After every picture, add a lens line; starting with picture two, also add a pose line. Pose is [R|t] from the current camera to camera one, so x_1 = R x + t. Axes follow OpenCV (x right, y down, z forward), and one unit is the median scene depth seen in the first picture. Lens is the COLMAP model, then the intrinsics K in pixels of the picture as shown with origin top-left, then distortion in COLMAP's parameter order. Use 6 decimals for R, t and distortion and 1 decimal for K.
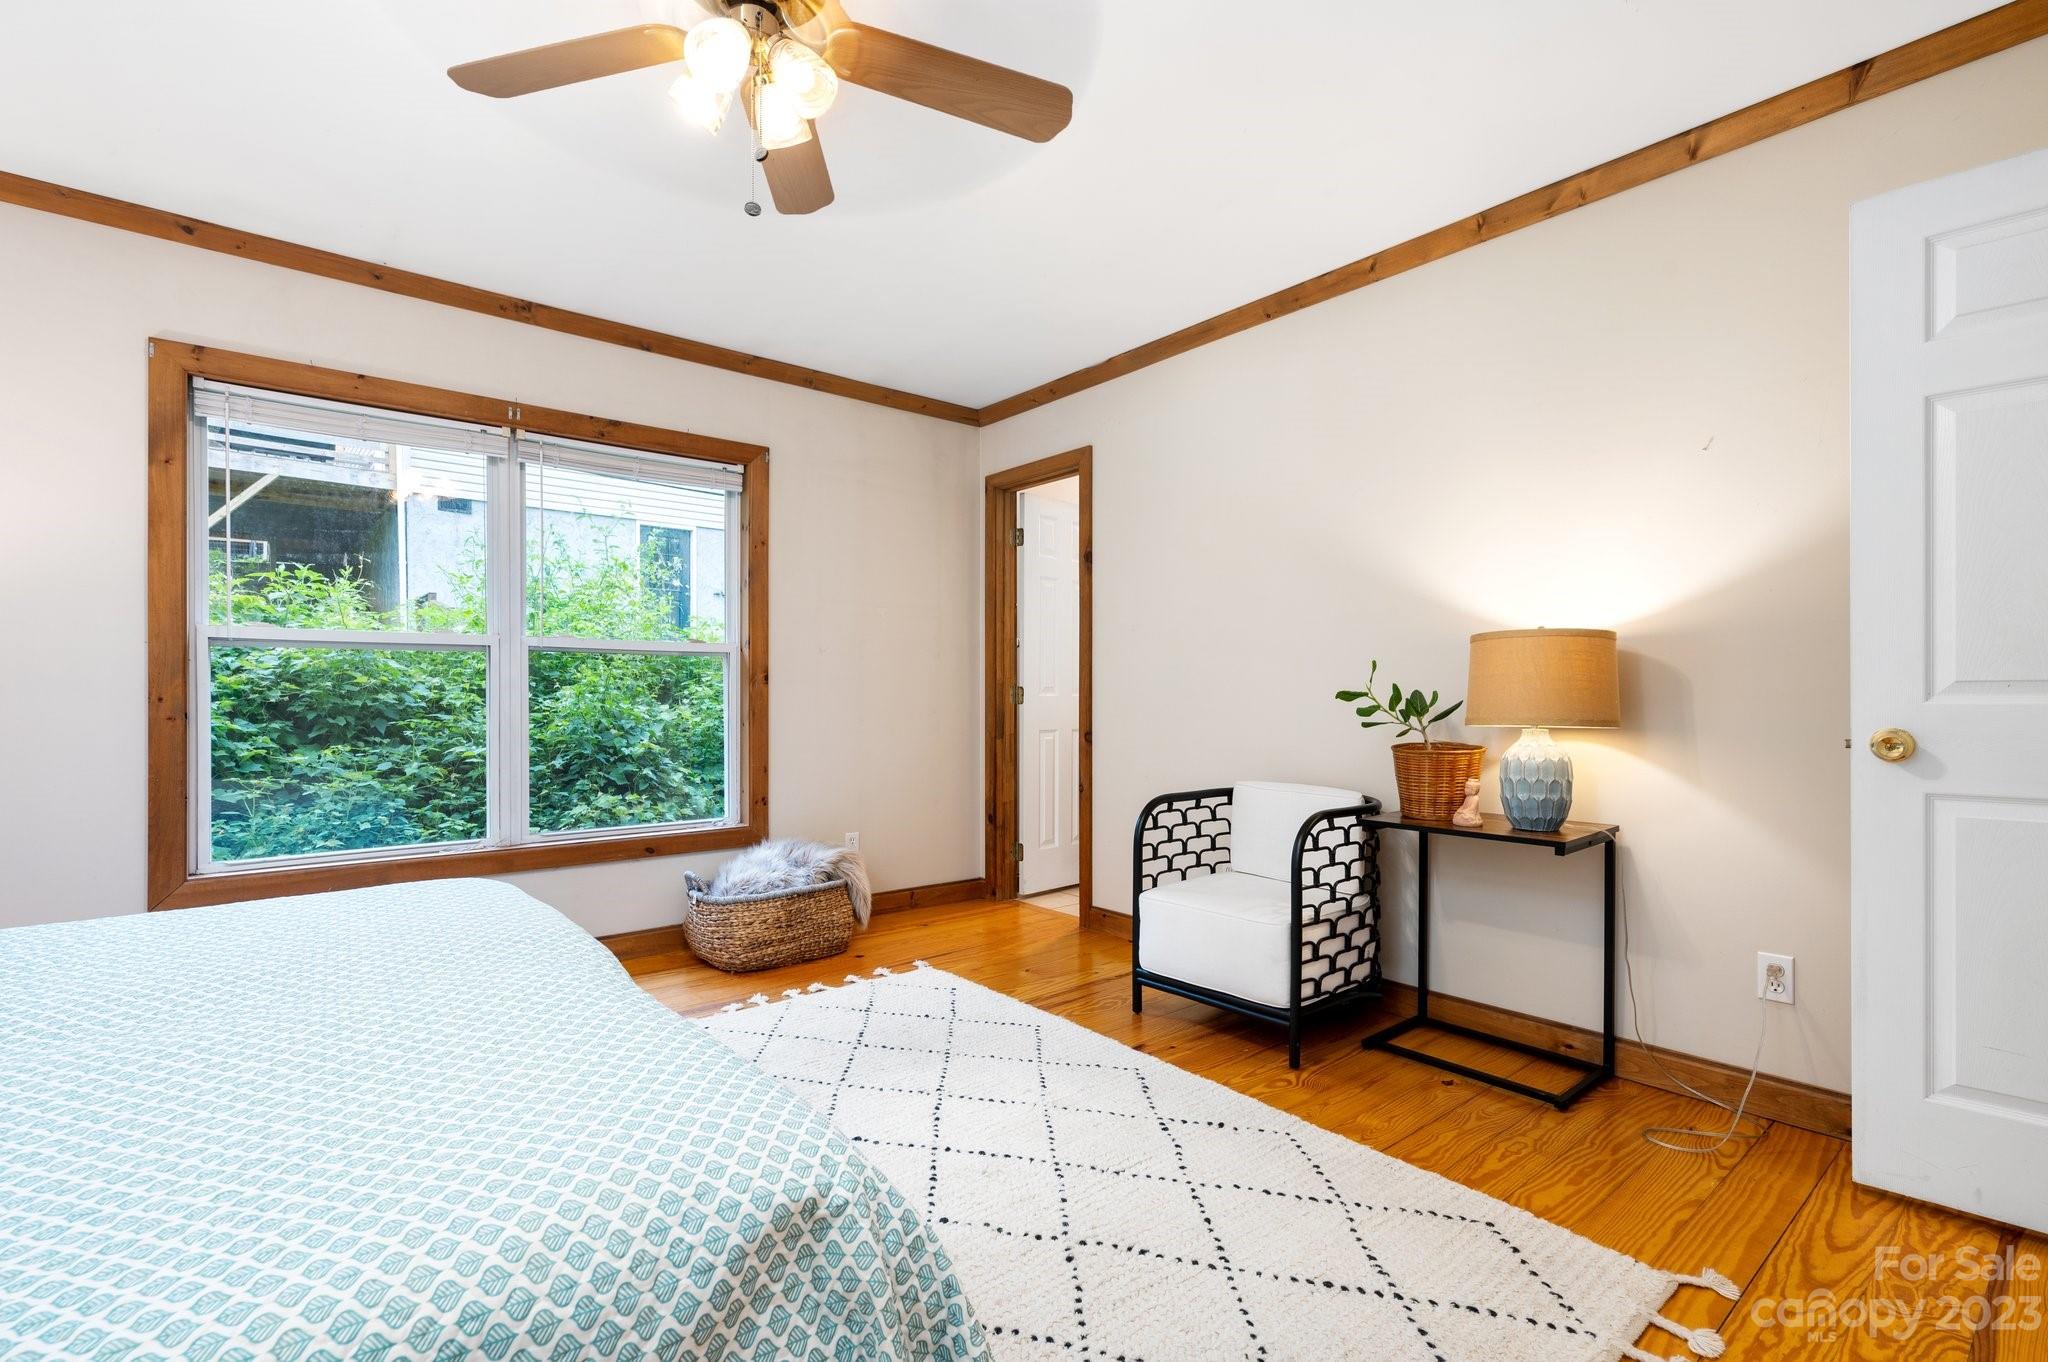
lens RADIAL K [[974.2, 0, 971.4], [0, 974.2, 709.7], [0, 0, 1]] dist [-0.002446, -0.000443]
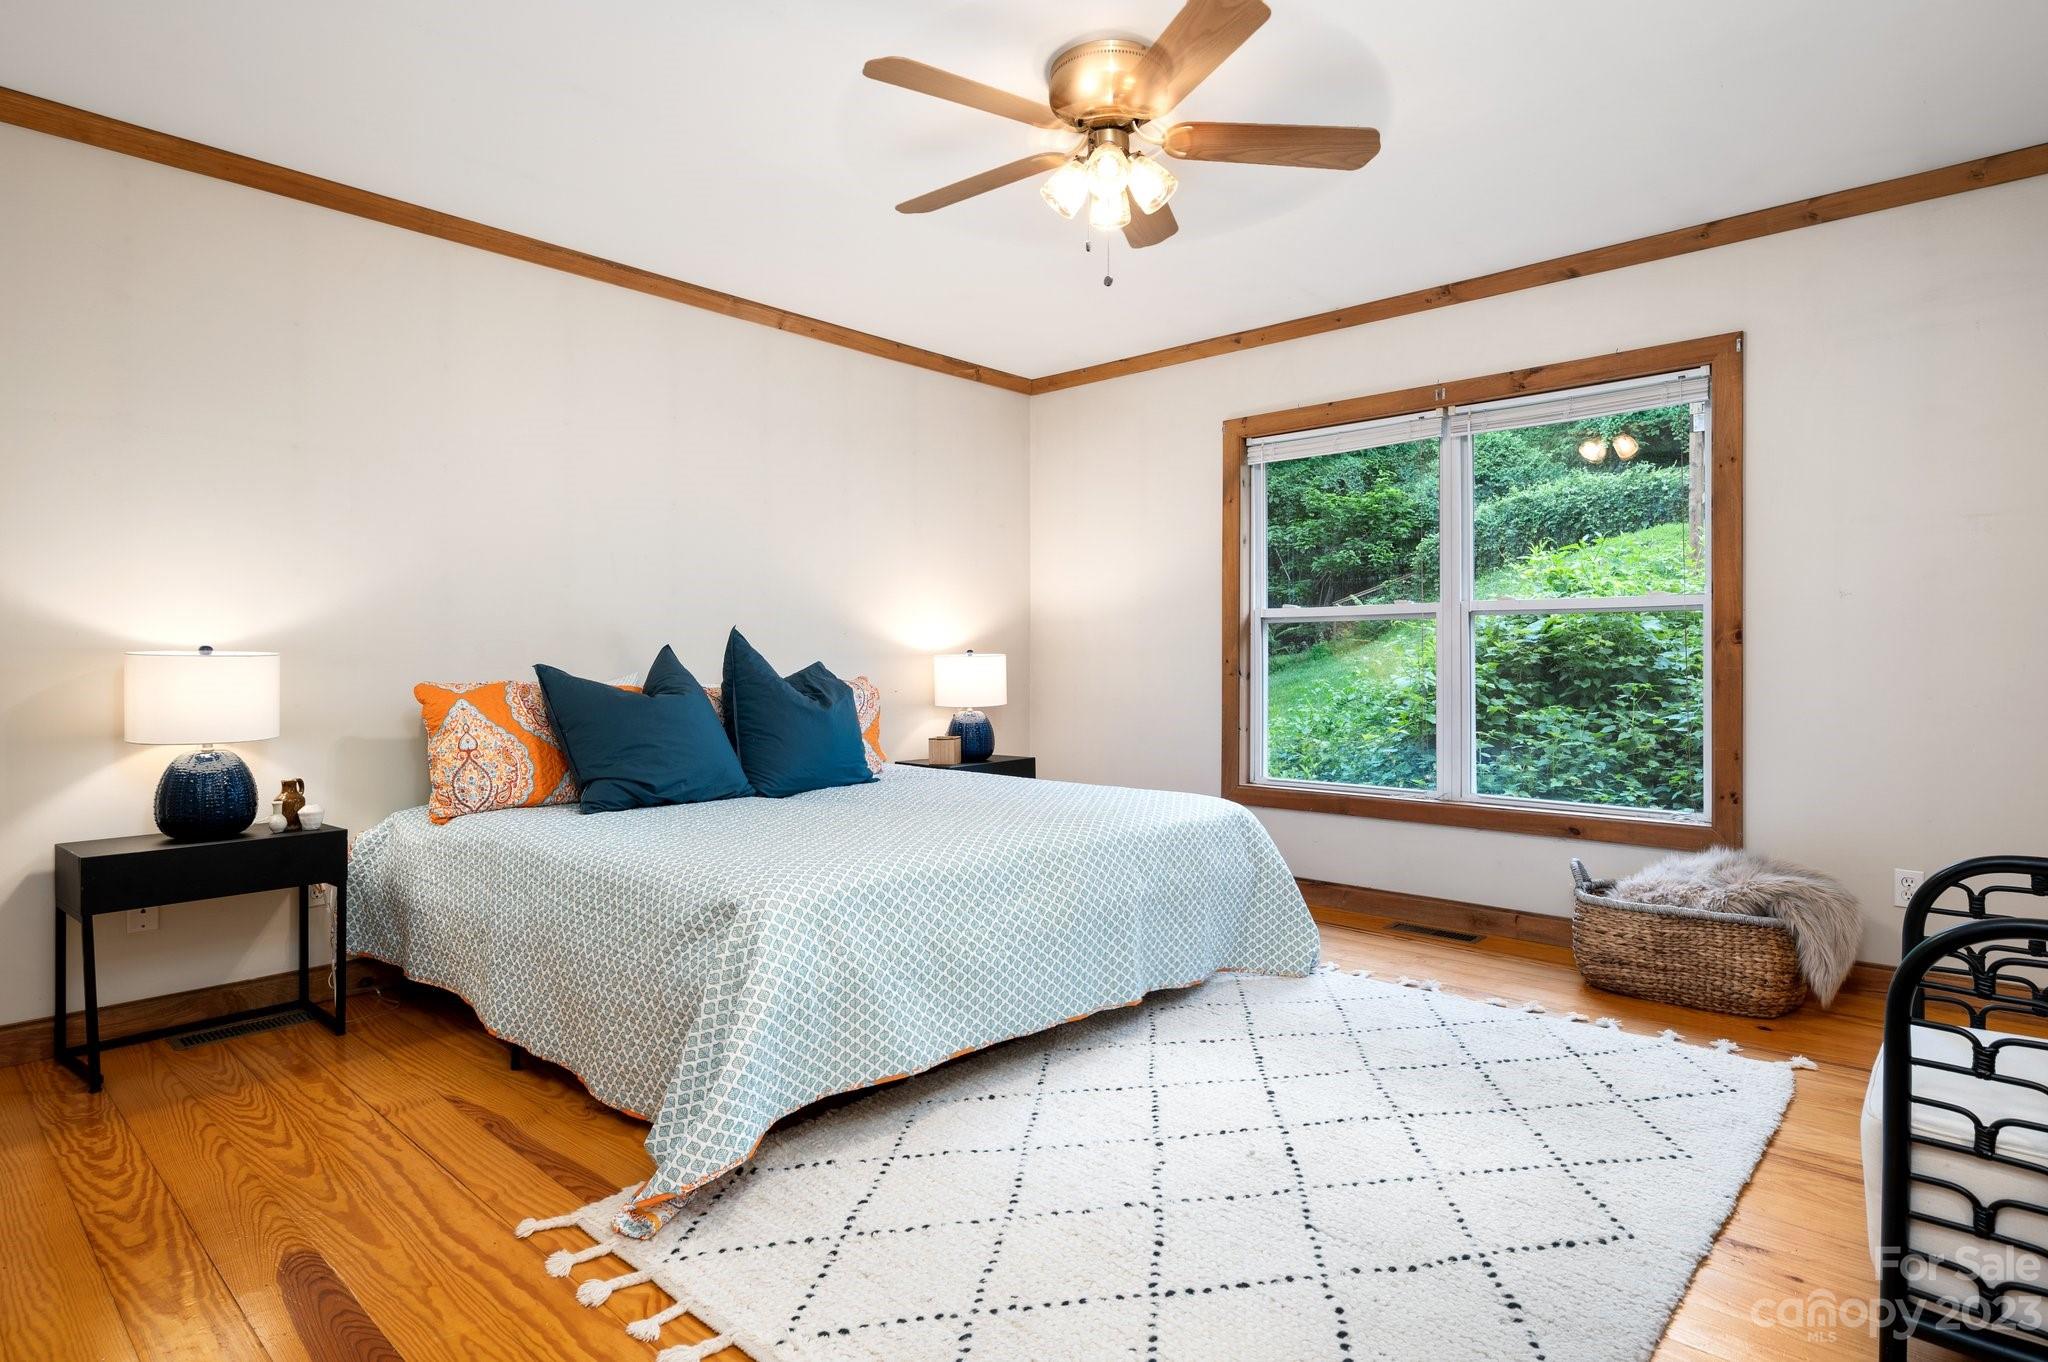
lens RADIAL K [[1098.1, 0, 1013.8], [0, 1098.1, 671.0], [0, 0, 1]] dist [-0.000187, 0.000501]
pose [[0.117288, 0.012541, -0.993019, 0.695801], [-0.015115, 0.999827, 0.010842, -0.007733], [0.992983, 0.013738, 0.117458, 0.412648]]
